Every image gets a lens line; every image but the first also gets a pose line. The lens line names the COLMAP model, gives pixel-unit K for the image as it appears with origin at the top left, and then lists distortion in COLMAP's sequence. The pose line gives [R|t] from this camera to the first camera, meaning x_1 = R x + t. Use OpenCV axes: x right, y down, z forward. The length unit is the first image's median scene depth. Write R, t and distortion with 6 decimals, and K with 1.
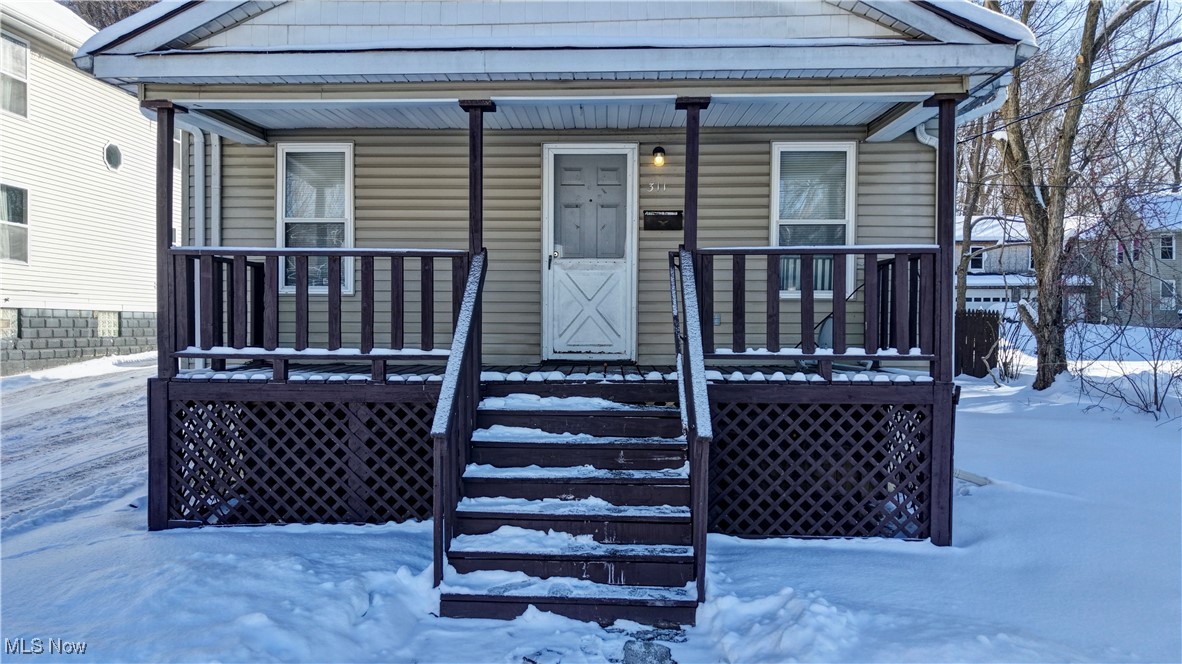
lens RADIAL K [[815.5, 0, 565.9], [0, 815.5, 334.2], [0, 0, 1]] dist [0.027914, -0.004611]
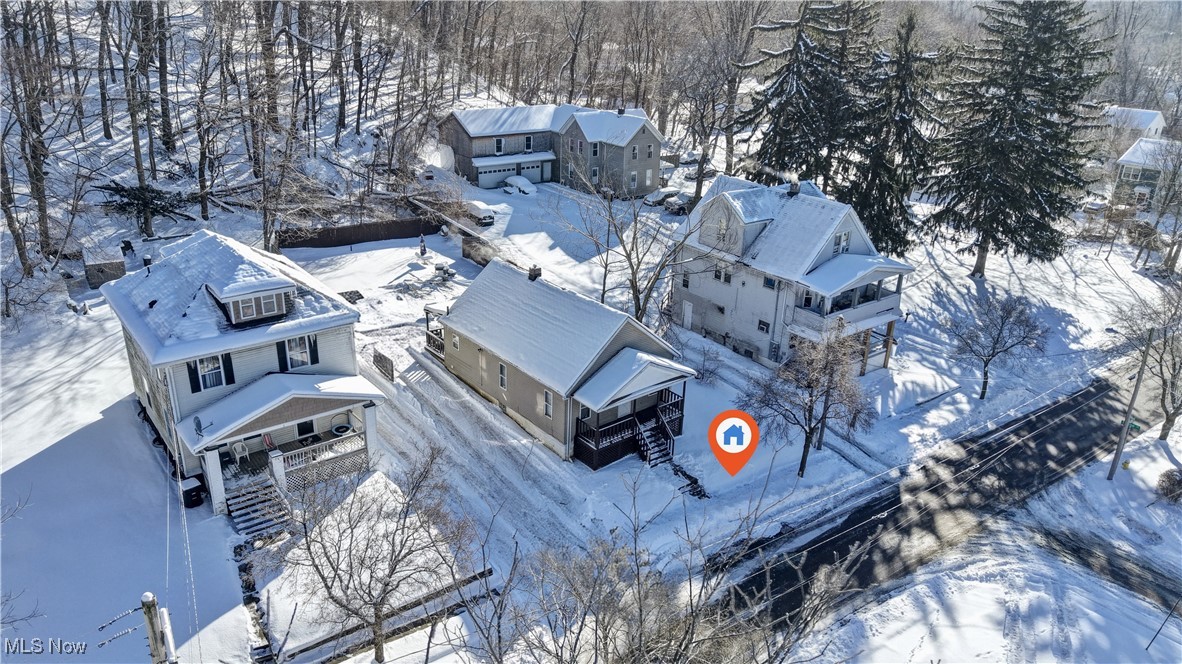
lens RADIAL K [[815.5, 0, 594.3], [0, 815.5, 339.1], [0, 0, 1]] dist [0.027914, -0.004611]
pose [[0.741303, -0.239872, 0.626843, -4.207661], [-0.005128, 0.931902, 0.362673, -2.988320], [-0.671151, -0.272065, 0.689592, -3.045740]]
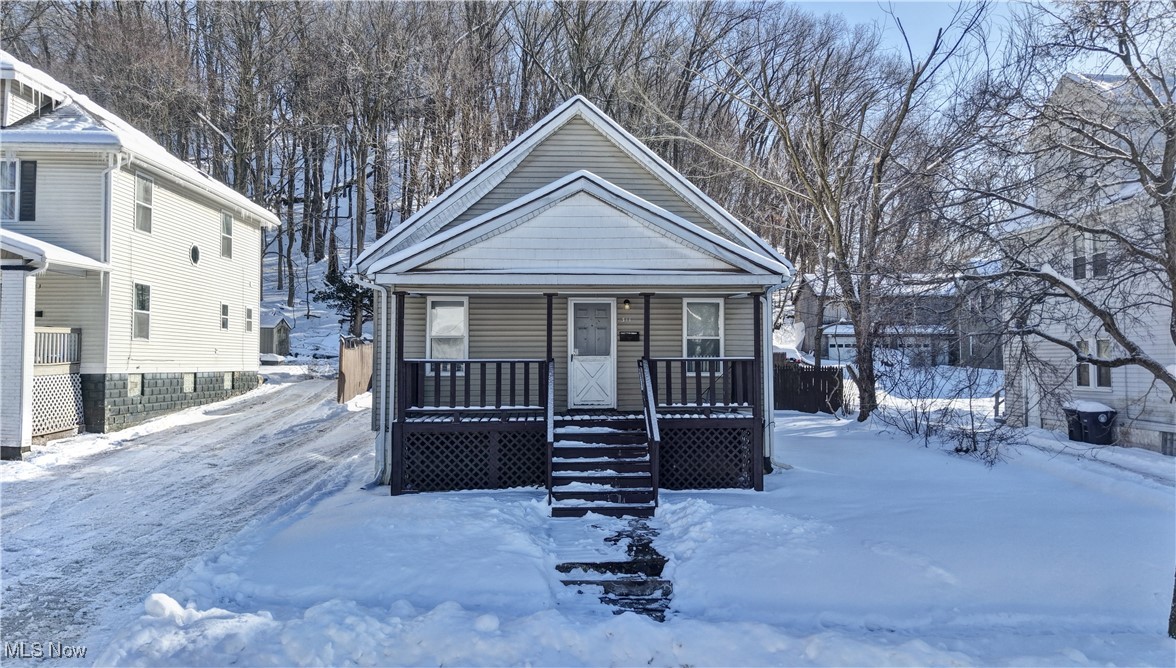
lens RADIAL K [[825.8, 0, 596.1], [0, 825.8, 324.3], [0, 0, 1]] dist [0.030473, -0.010155]
pose [[0.991609, -0.000974, 0.129266, -0.269135], [0.008584, 0.998260, -0.058331, -0.067322], [-0.128985, 0.058951, 0.989893, -1.183734]]
